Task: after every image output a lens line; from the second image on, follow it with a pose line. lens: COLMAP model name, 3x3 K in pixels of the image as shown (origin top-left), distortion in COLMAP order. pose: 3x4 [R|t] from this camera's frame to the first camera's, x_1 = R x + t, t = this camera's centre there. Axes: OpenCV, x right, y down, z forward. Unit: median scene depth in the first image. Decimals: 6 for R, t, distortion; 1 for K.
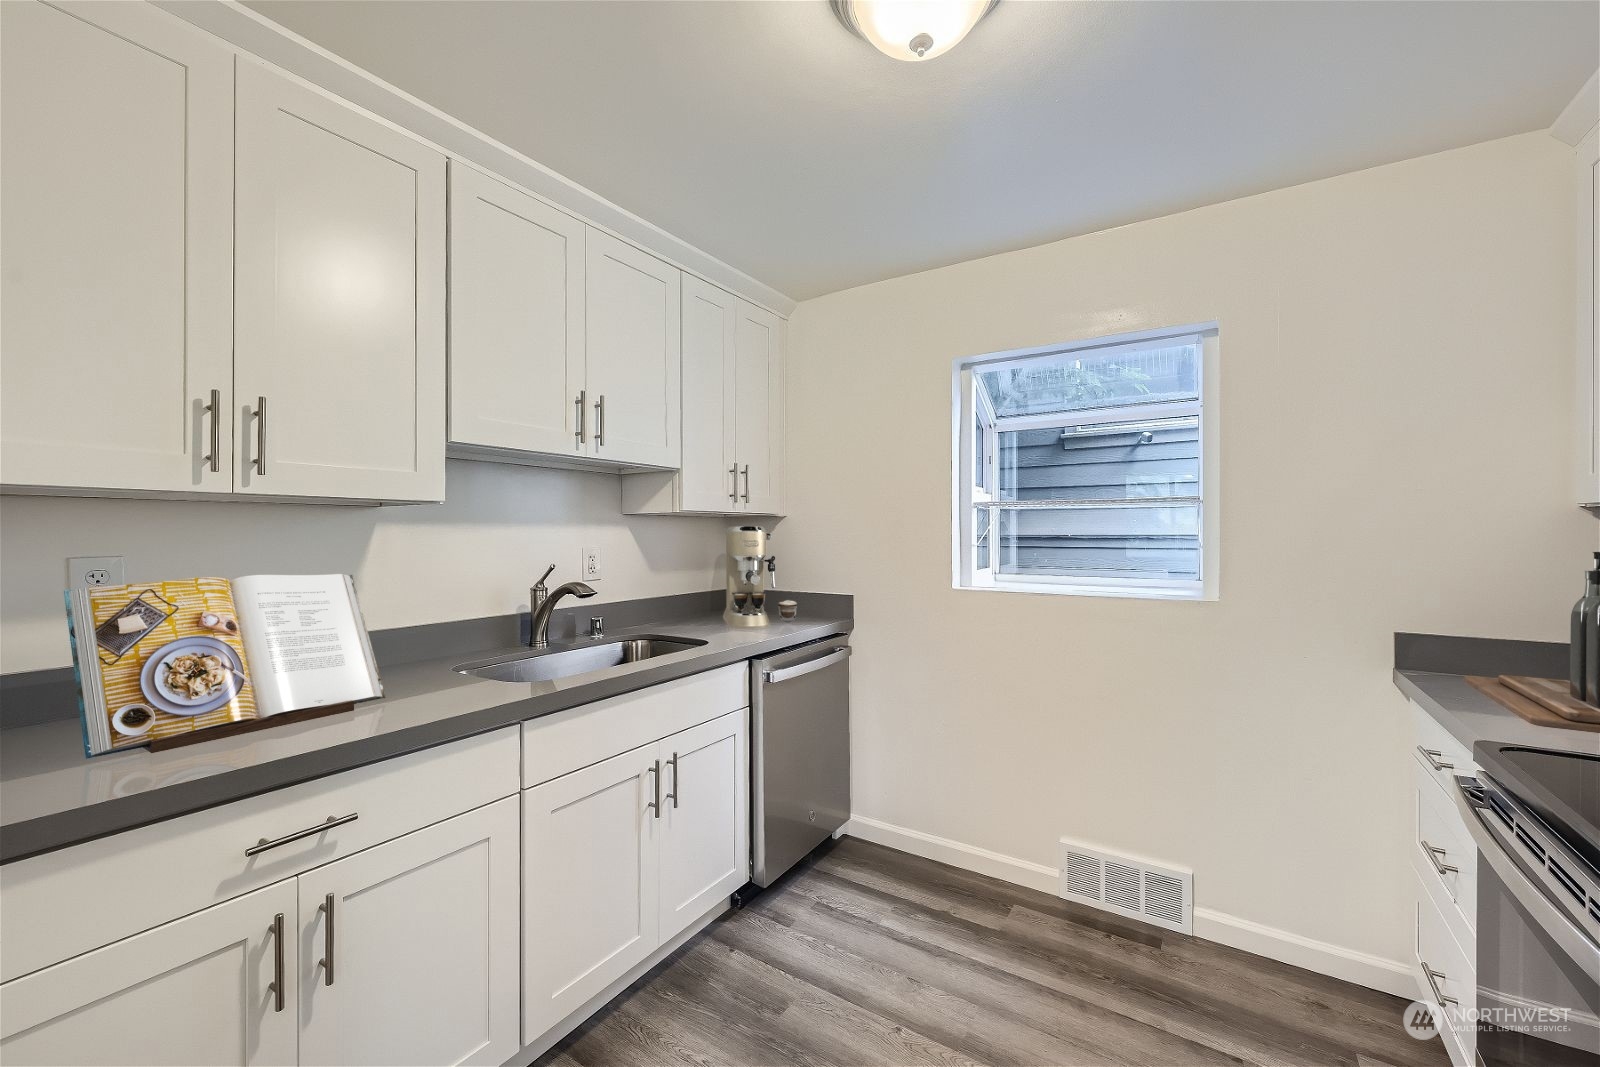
lens RADIAL K [[652.9, 0, 795.0], [0, 652.9, 532.1], [0, 0, 1]] dist [-0.004513, -0.000648]
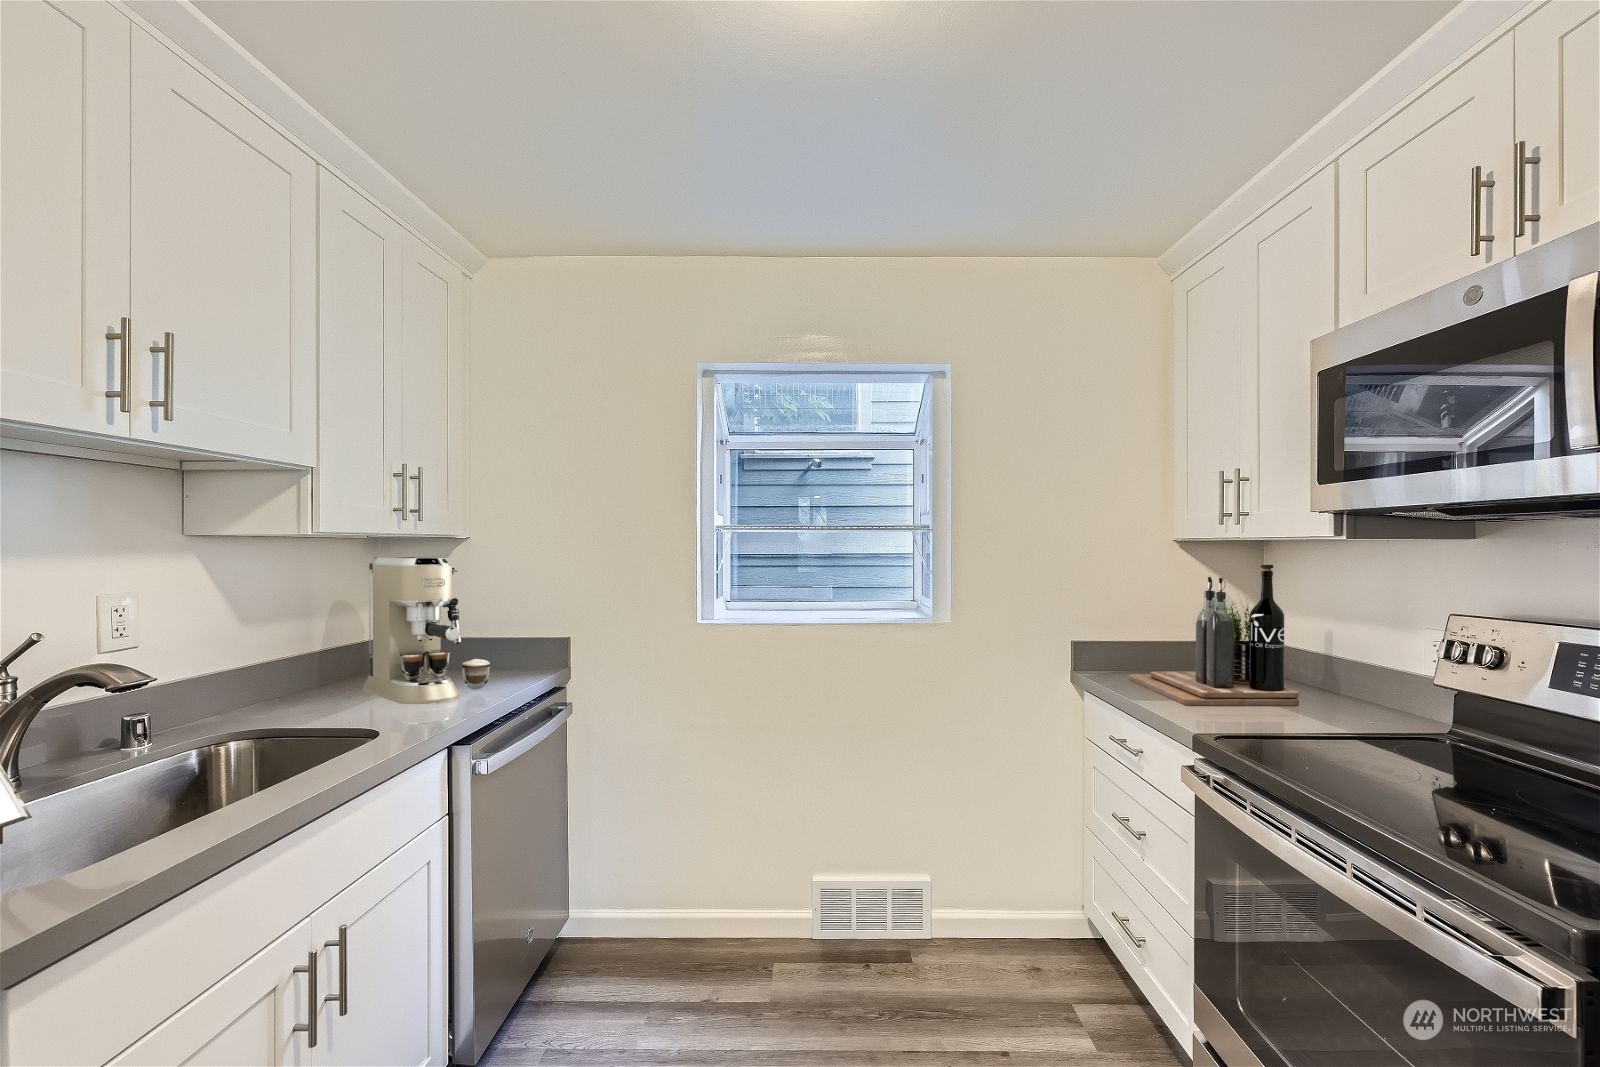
lens RADIAL K [[652.9, 0, 807.9], [0, 652.9, 542.3], [0, 0, 1]] dist [-0.004513, -0.000648]
pose [[0.832632, 0.000982, 0.553825, -0.131870], [0.000623, 0.999996, -0.002711, -0.021986], [-0.553826, 0.002602, 0.832629, 0.198129]]
